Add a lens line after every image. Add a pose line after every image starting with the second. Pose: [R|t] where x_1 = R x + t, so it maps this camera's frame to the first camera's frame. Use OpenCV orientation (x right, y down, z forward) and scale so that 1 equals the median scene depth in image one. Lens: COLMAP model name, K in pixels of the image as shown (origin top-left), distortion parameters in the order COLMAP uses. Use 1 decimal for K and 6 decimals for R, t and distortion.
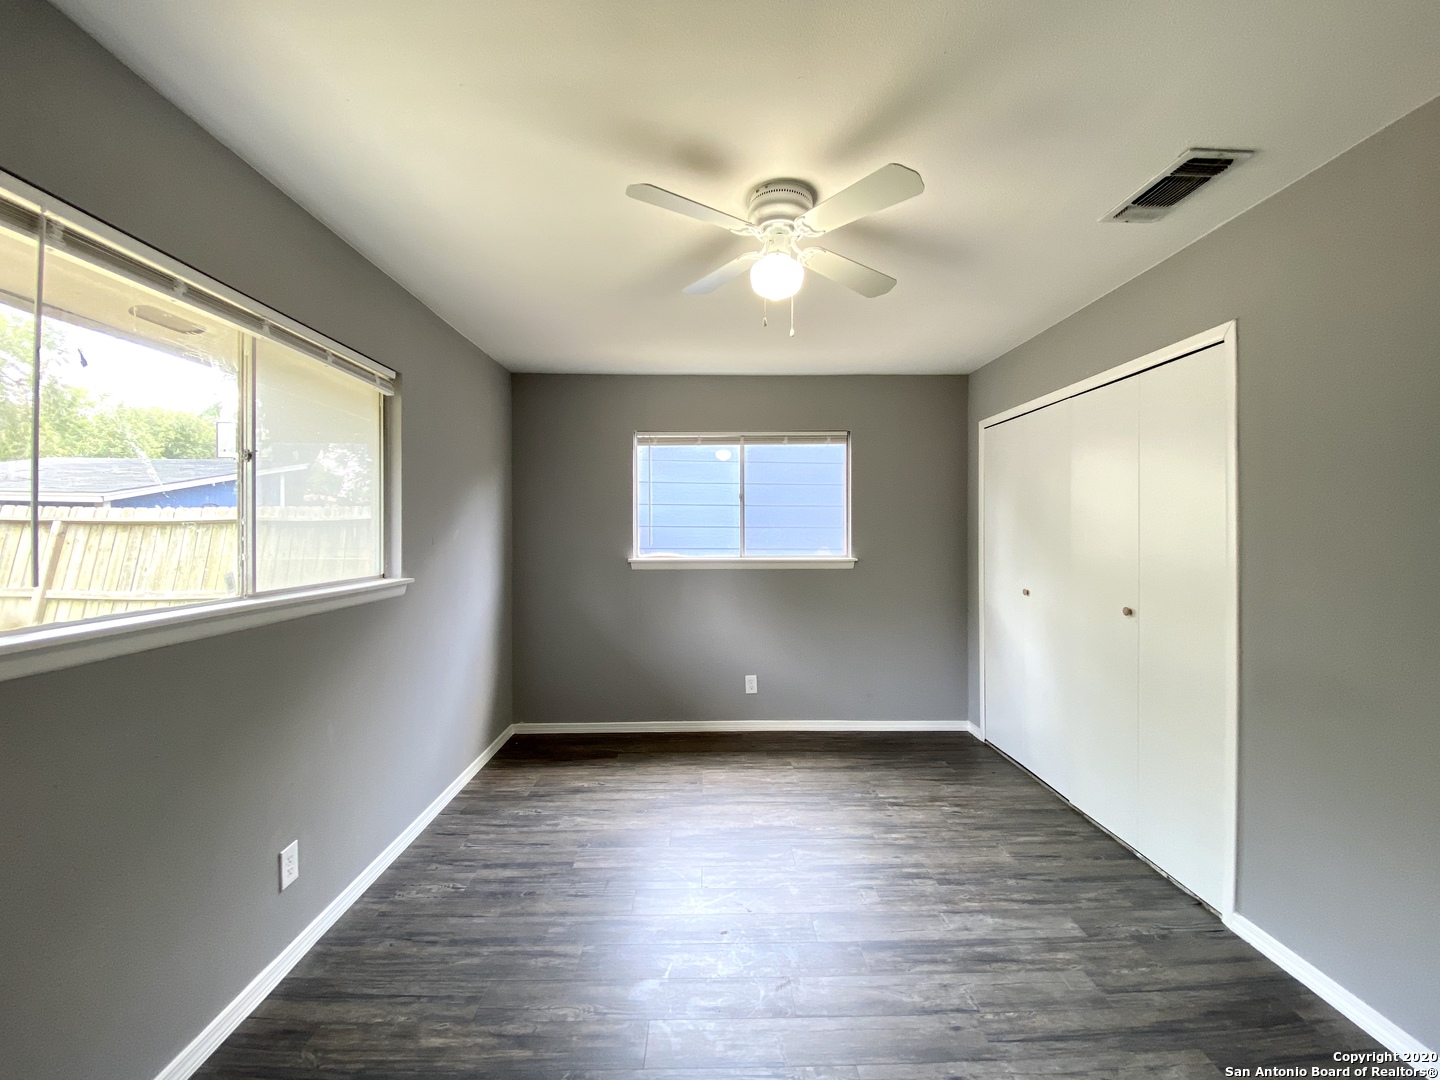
lens RADIAL K [[584.4, 0, 720.0], [0, 584.4, 531.2], [0, 0, 1]] dist [0.037798, -0.029221]
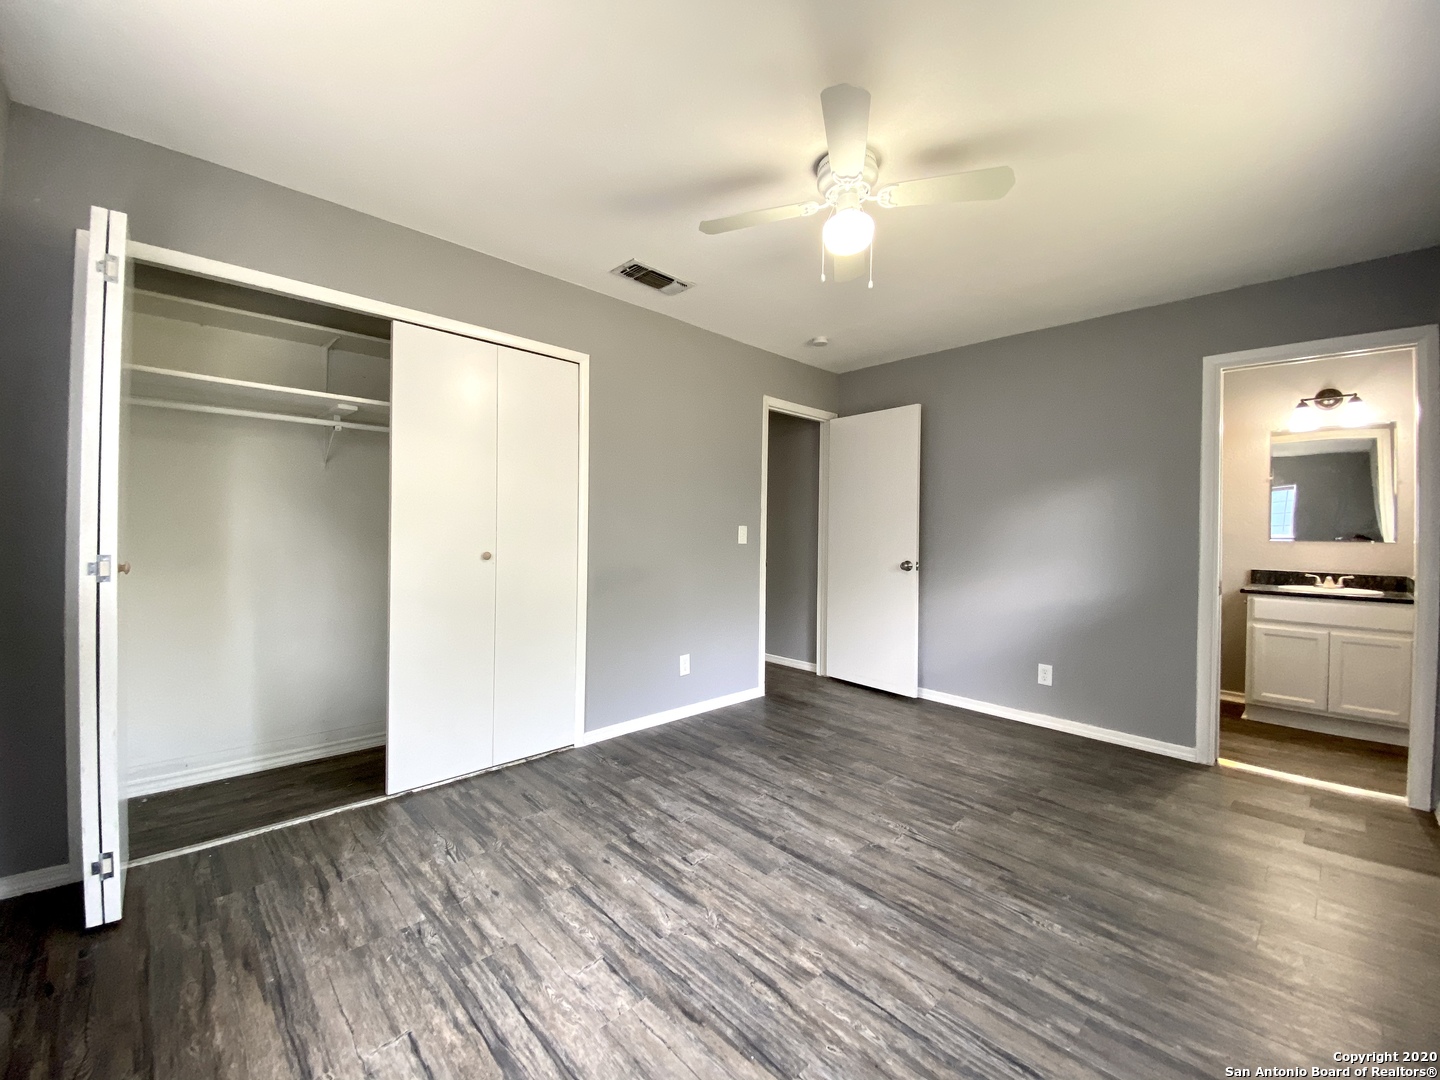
lens RADIAL K [[584.4, 0, 720.0], [0, 584.4, 531.2], [0, 0, 1]] dist [0.037798, -0.029221]
pose [[-0.677973, -0.005823, 0.735064, -0.374796], [-0.016286, 0.999842, -0.007101, 0.084250], [-0.734906, -0.016785, -0.677961, 1.315268]]
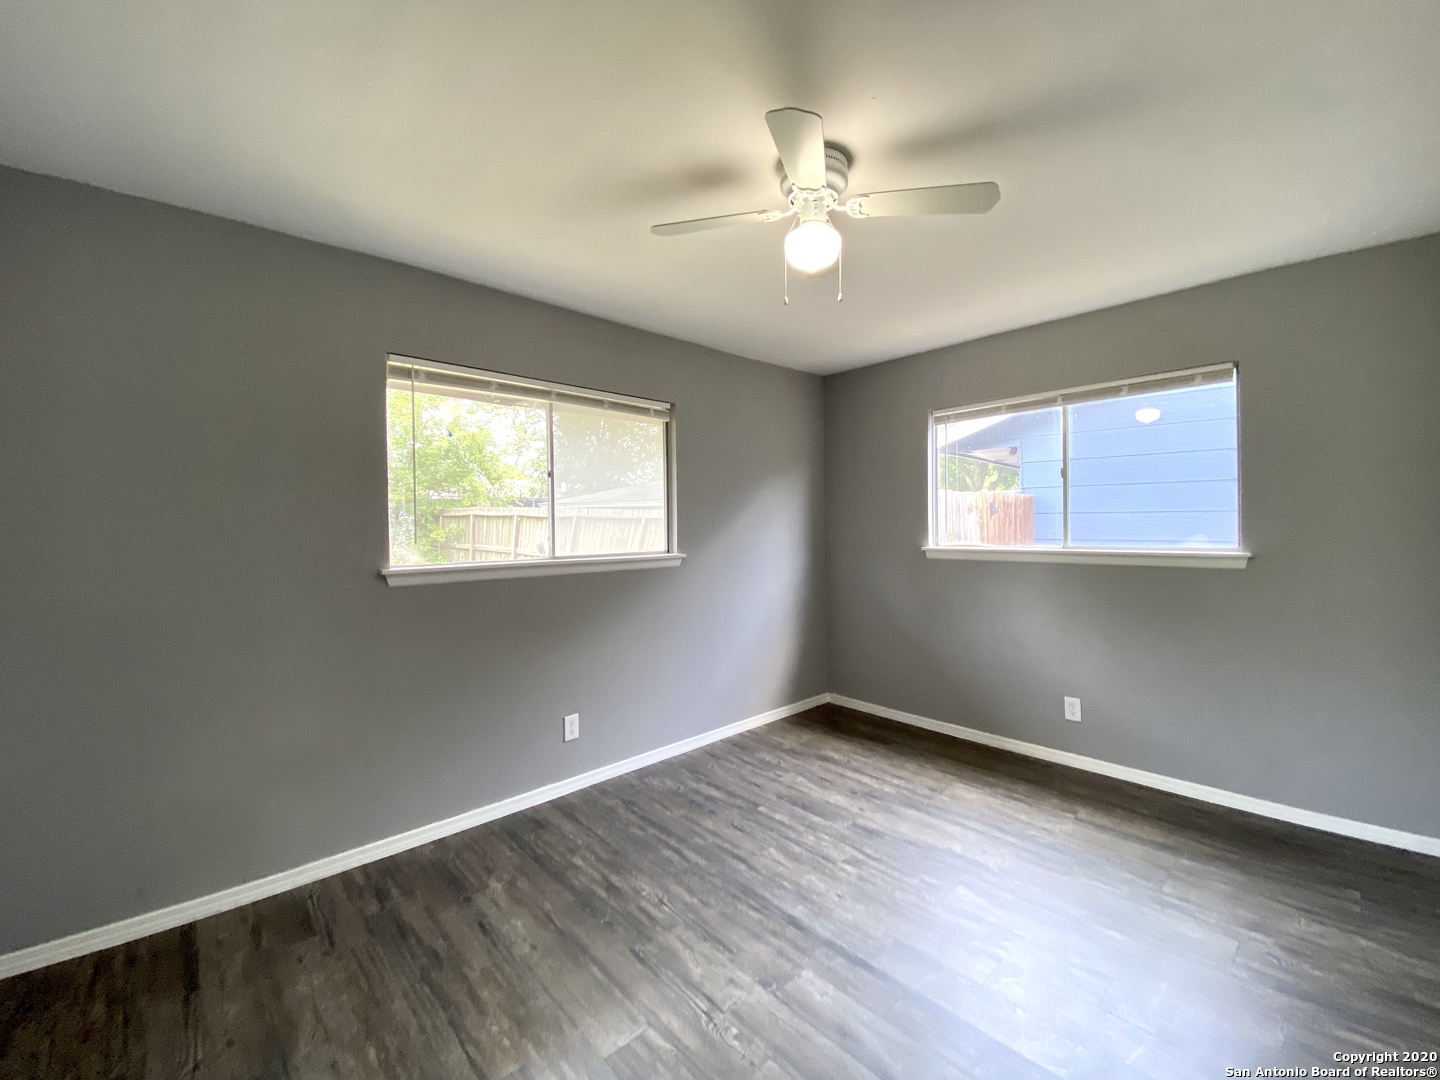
lens RADIAL K [[584.4, 0, 720.0], [0, 584.4, 531.2], [0, 0, 1]] dist [0.037798, -0.029221]
pose [[0.662941, -0.001171, -0.748670, 0.497141], [0.009977, 0.999924, 0.007270, 0.016806], [0.748605, -0.012289, 0.662902, 0.169915]]
